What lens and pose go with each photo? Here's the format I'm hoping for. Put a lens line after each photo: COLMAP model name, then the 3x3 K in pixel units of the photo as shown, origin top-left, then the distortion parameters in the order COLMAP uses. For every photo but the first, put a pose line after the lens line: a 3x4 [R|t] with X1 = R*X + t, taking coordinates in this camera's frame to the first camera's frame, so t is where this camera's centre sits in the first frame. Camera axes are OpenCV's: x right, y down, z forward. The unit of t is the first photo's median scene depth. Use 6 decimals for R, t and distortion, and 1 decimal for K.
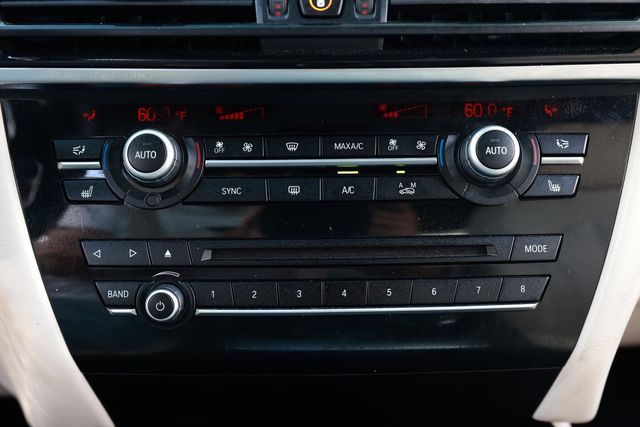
lens RADIAL K [[960.1, 0, 320.0], [0, 960.1, 213.5], [0, 0, 1]] dist [0.015555, -0.007898]
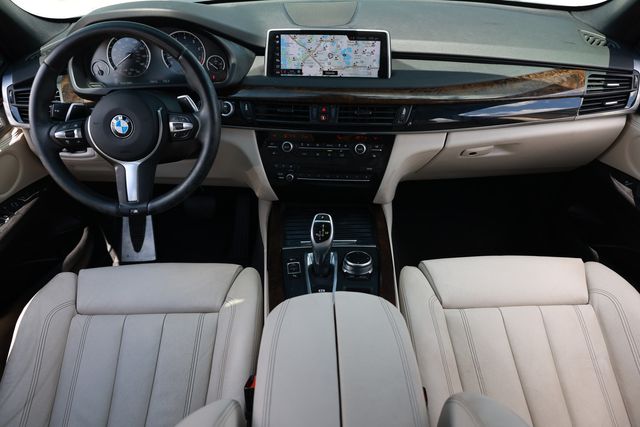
lens RADIAL K [[496.2, 0, 320.0], [0, 496.2, 213.5], [0, 0, 1]] dist [-0.114212, 0.101704]
pose [[0.994894, 0.050859, -0.087173, 0.207576], [-0.025202, 0.961575, 0.273385, -0.406075], [0.097728, -0.269792, 0.957947, -1.384470]]
